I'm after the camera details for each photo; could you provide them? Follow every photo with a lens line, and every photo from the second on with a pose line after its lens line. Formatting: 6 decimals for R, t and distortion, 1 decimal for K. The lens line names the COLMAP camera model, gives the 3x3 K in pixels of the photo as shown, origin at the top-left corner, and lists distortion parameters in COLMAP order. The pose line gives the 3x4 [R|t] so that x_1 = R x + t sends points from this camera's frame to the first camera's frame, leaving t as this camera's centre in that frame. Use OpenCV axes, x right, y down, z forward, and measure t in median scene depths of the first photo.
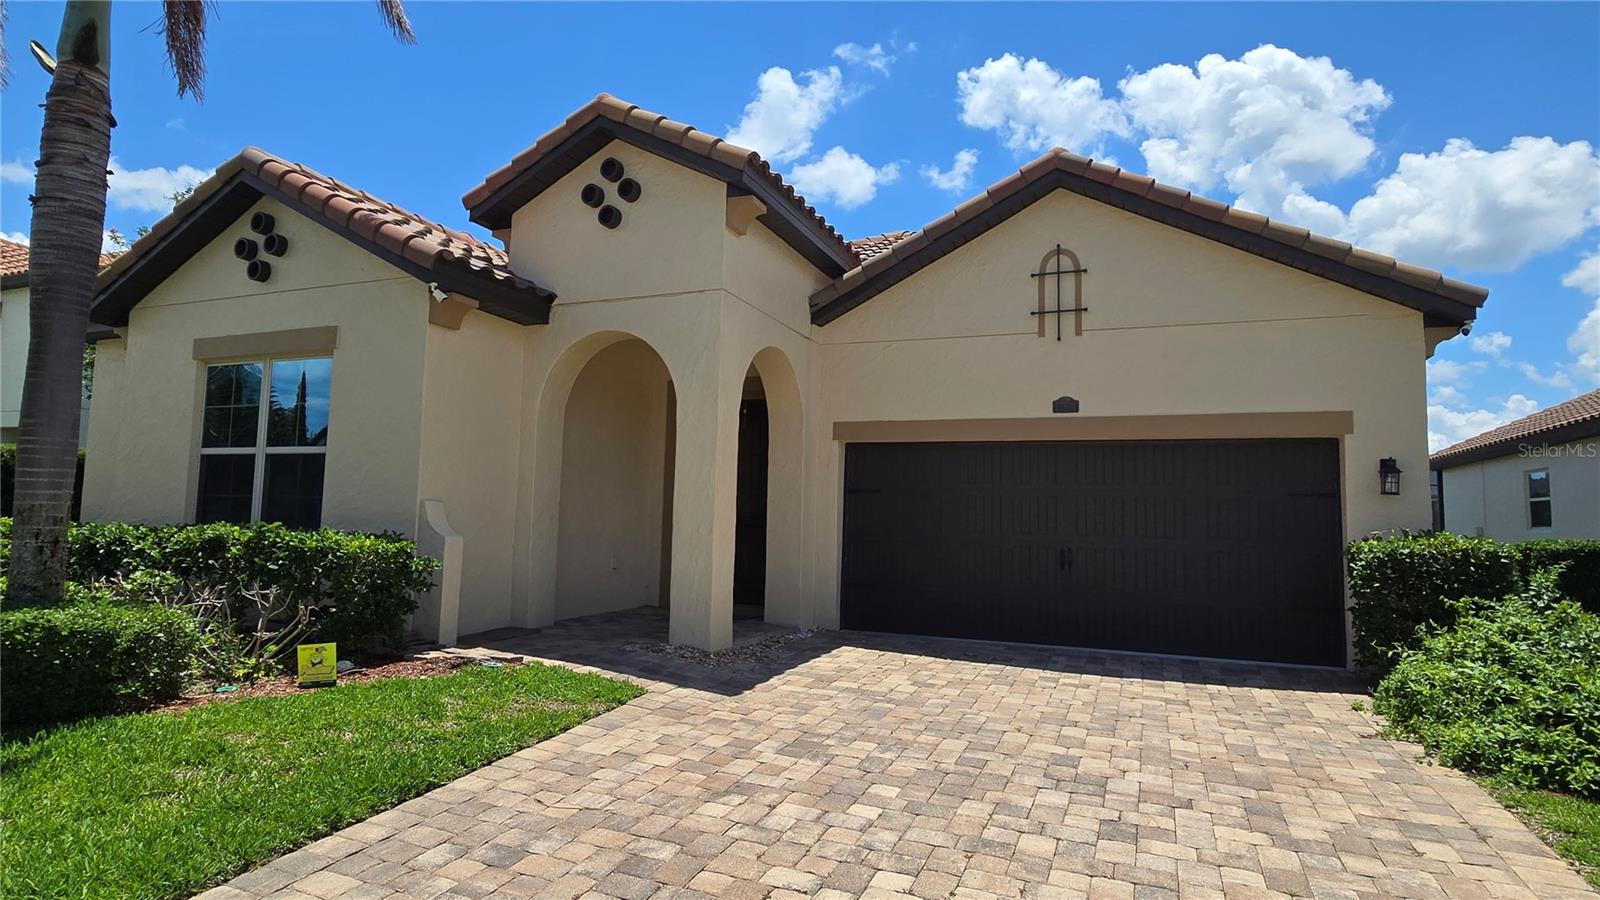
lens RADIAL K [[696.5, 0, 802.4], [0, 696.5, 434.9], [0, 0, 1]] dist [0.000077, 0.000553]
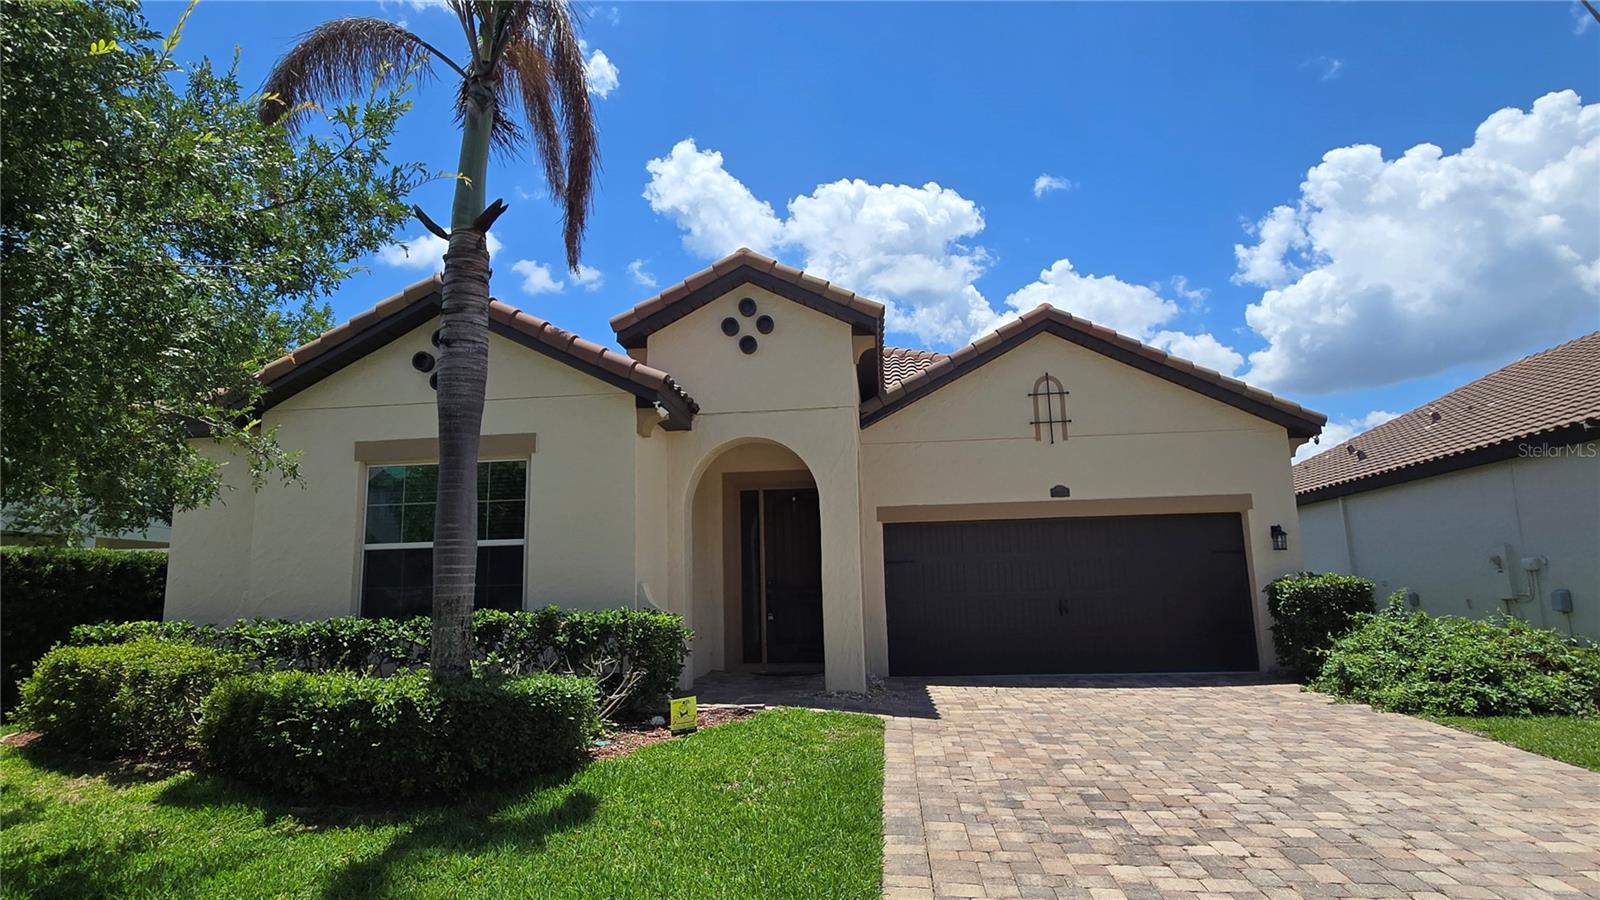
lens RADIAL K [[655.6, 0, 799.0], [0, 655.6, 466.3], [0, 0, 1]] dist [-0.003337, 0.002296]
pose [[0.973101, -0.005141, 0.230324, -0.479193], [0.021145, 0.997524, -0.067072, -0.020099], [-0.229409, 0.070138, 0.970800, -0.137996]]
